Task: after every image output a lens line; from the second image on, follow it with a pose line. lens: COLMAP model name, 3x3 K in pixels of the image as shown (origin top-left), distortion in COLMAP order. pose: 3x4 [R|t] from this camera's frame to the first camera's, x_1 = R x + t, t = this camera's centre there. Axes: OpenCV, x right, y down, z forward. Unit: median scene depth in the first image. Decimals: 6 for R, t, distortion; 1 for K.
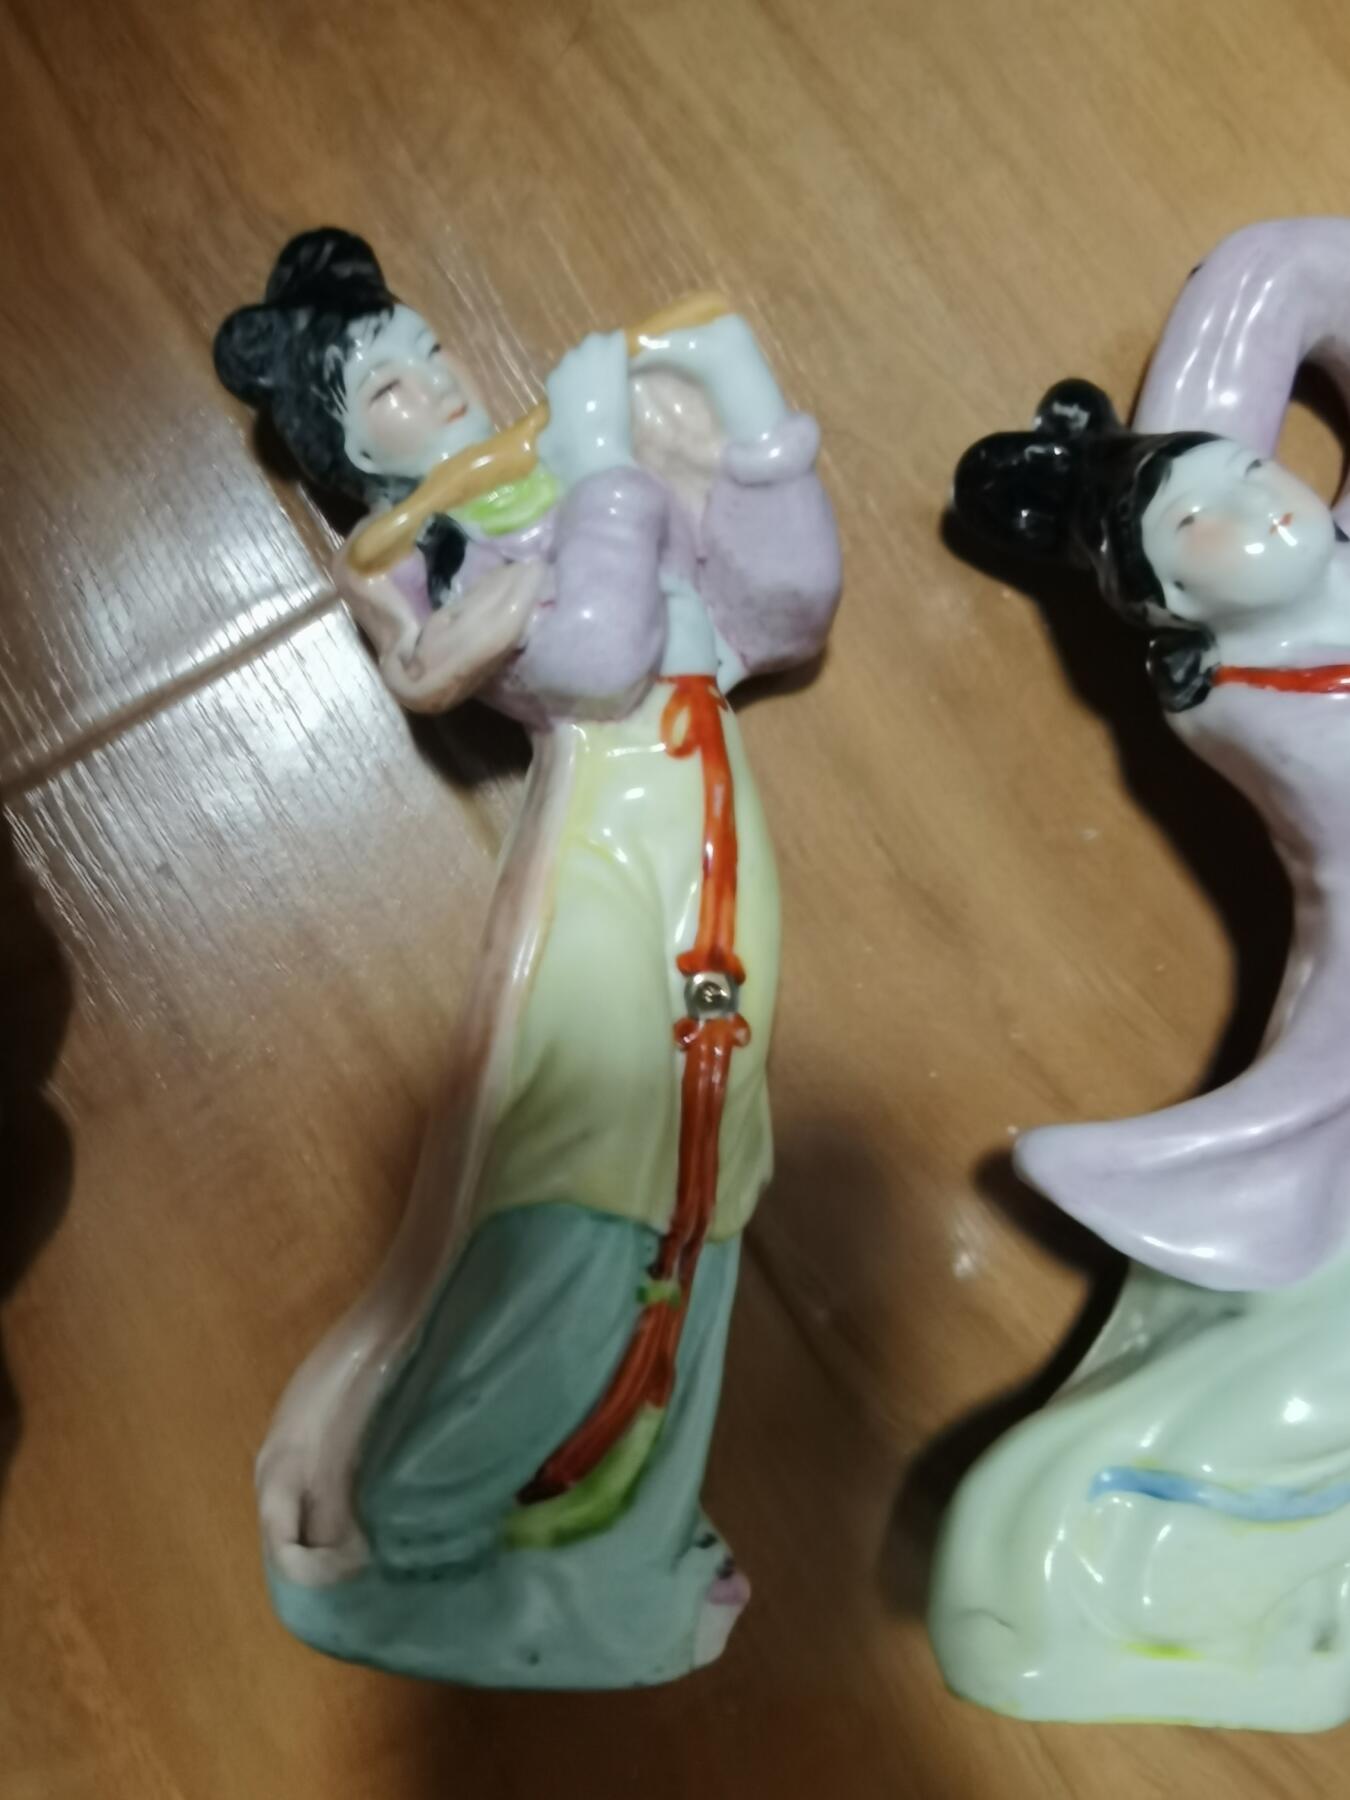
lens RADIAL K [[1350.0, 0, 431.9], [0, 1350.0, 926.5], [0, 0, 1]] dist [0.078359, -0.159490]
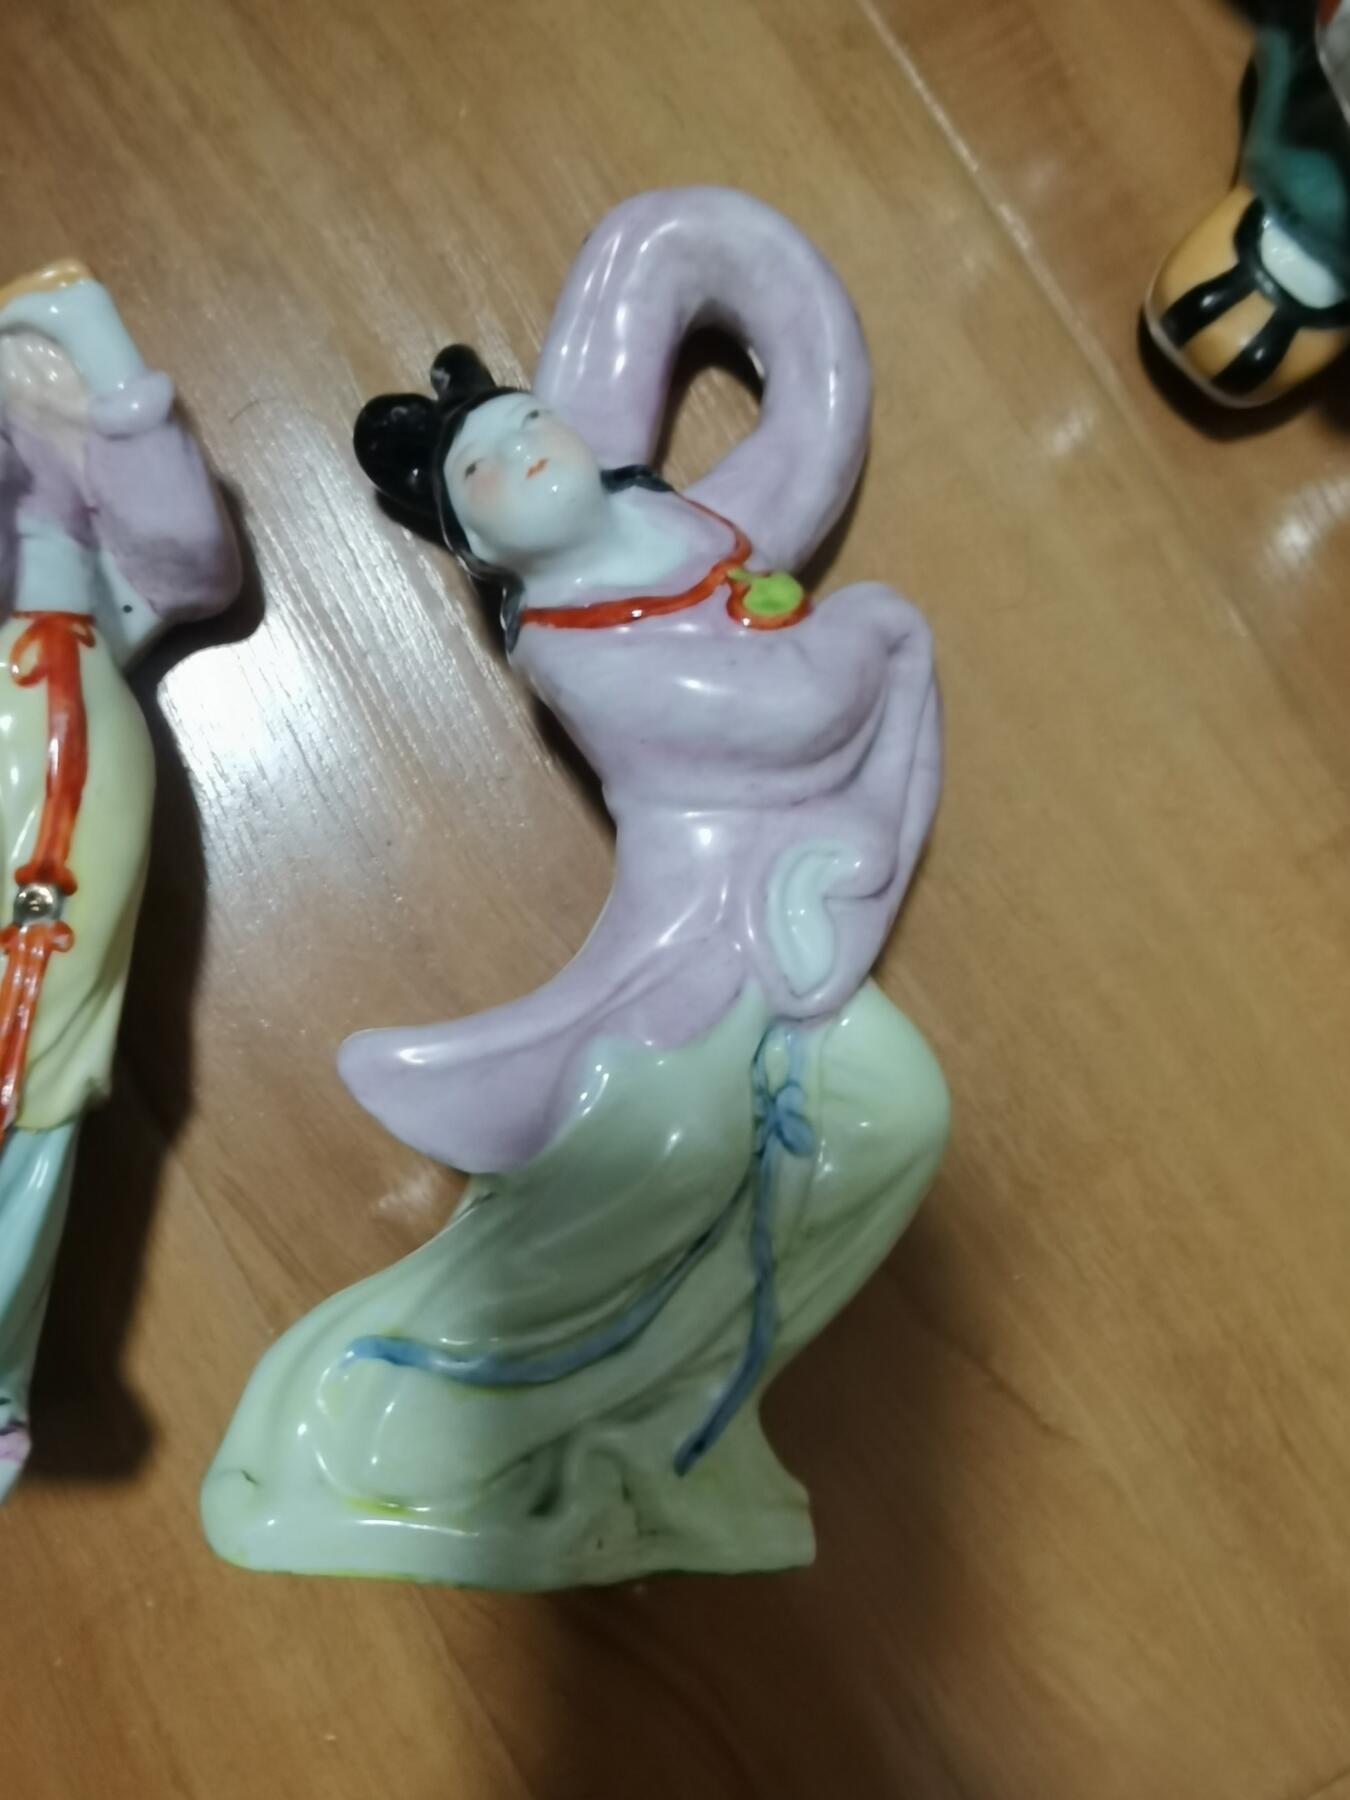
lens RADIAL K [[1350.0, 0, 431.9], [0, 1350.0, 926.5], [0, 0, 1]] dist [0.078359, -0.159490]
pose [[0.999902, 0.008571, 0.011086, 0.460908], [-0.008516, 0.999951, -0.005056, 0.064520], [-0.011129, 0.004961, 0.999926, -0.078053]]
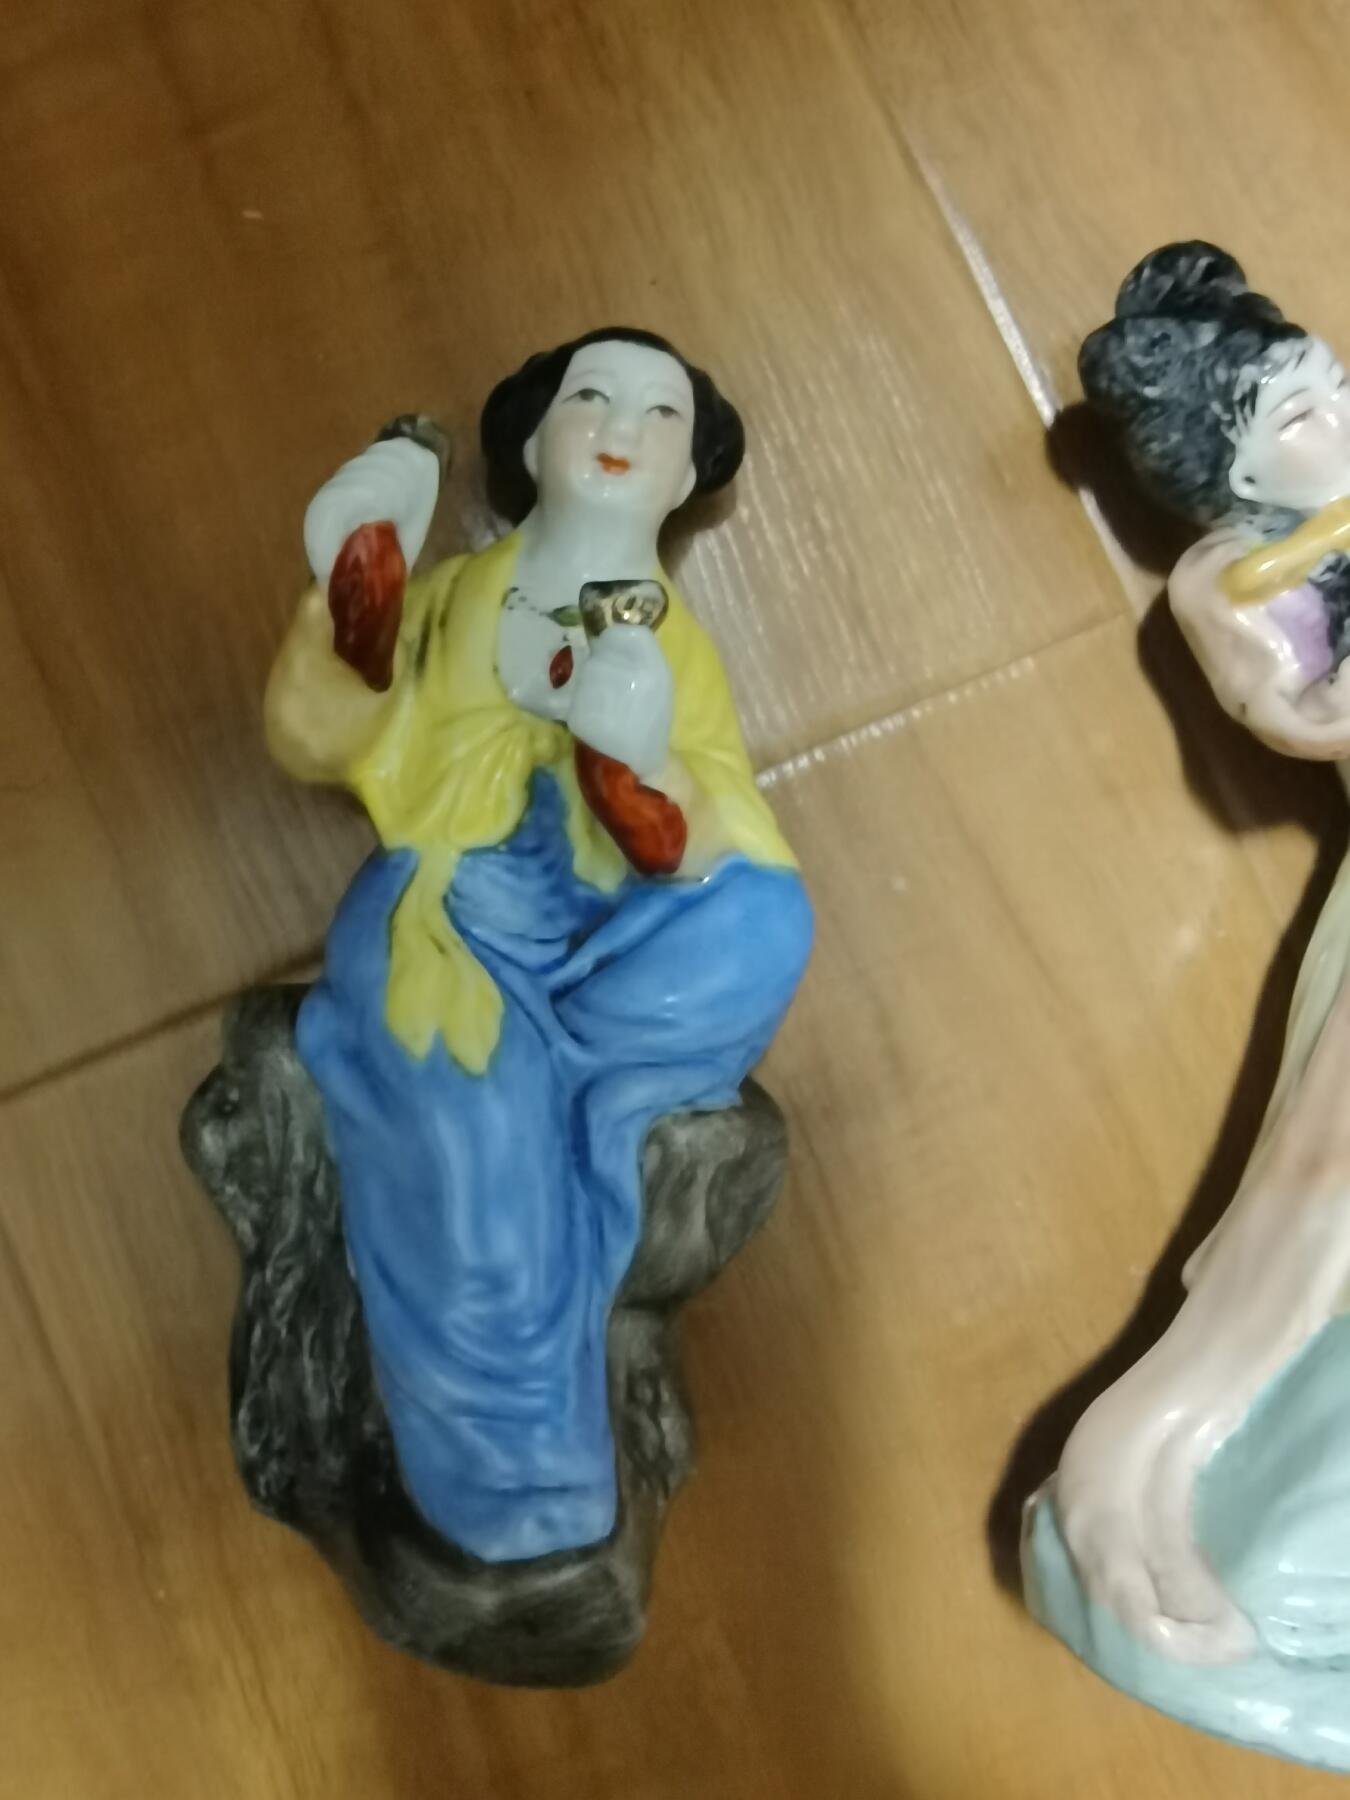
lens RADIAL K [[1378.3, 0, 519.5], [0, 1378.3, 942.7], [0, 0, 1]] dist [0.045140, -0.117251]
pose [[0.990314, 0.124014, -0.062445, -0.461560], [-0.123204, 0.992241, 0.016668, 0.018512], [0.064027, -0.008813, 0.997909, 0.011511]]
